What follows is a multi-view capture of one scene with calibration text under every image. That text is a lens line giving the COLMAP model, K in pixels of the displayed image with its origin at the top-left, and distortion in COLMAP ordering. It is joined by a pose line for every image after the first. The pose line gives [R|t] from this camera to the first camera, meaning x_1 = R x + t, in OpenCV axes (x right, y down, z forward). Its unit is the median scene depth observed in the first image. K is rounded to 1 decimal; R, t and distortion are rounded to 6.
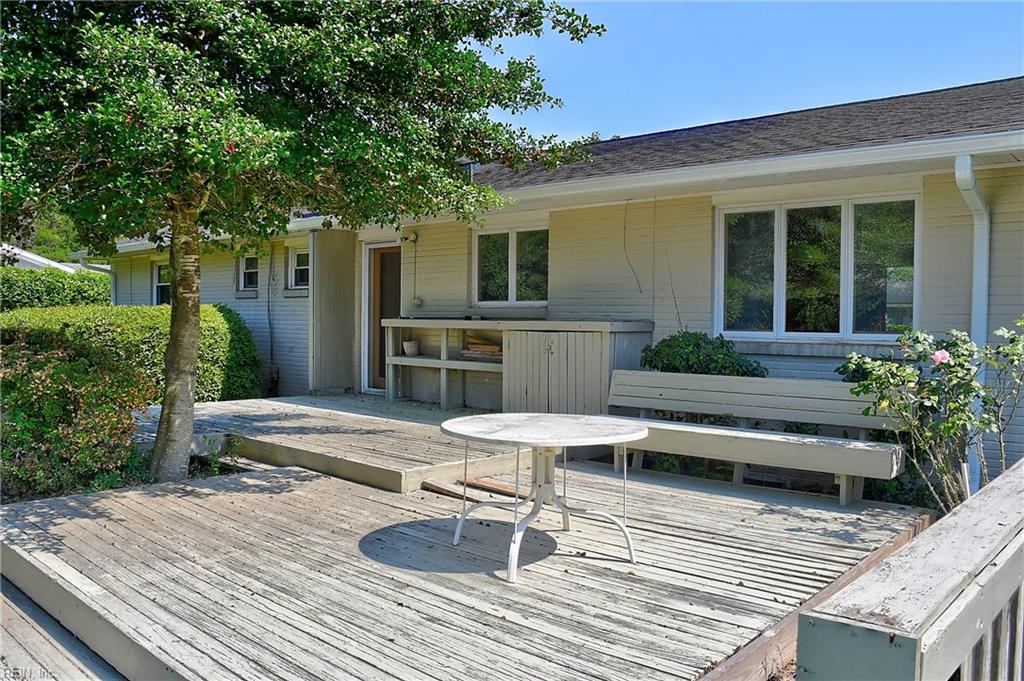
lens RADIAL K [[801.0, 0, 512.0], [0, 801.0, 340.5], [0, 0, 1]] dist [-0.136463, -0.002955]
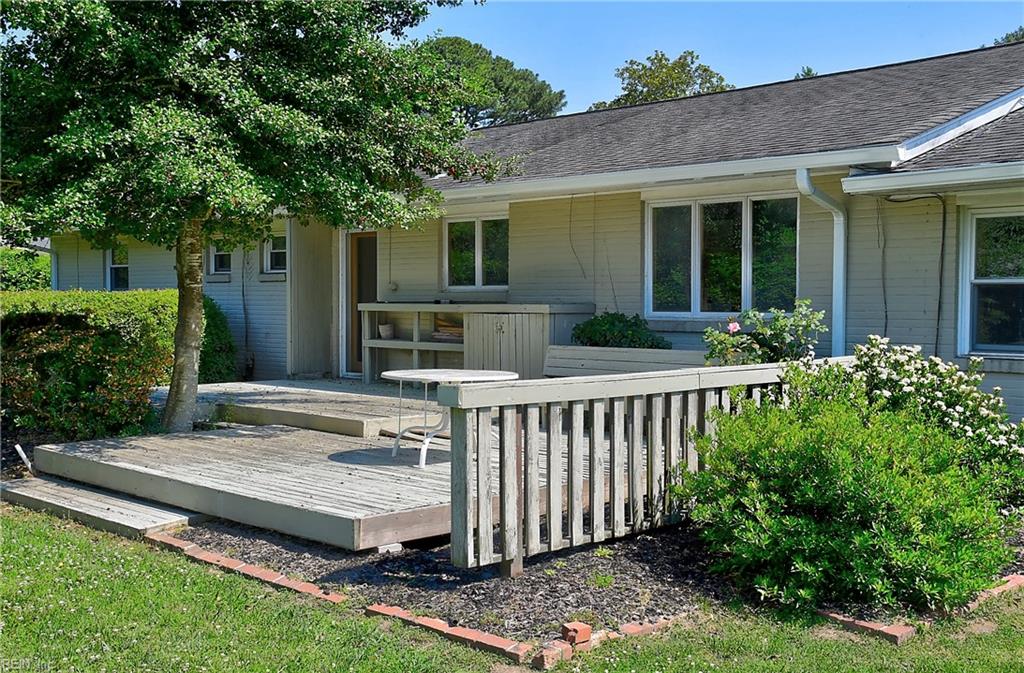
lens RADIAL K [[1121.2, 0, 512.0], [0, 1121.2, 336.5], [0, 0, 1]] dist [0.013917, 0.014355]
pose [[0.999006, -0.006391, -0.044126, 0.109870], [0.006574, 0.999970, 0.004003, 0.012525], [0.044099, -0.004289, 0.999018, -0.486418]]
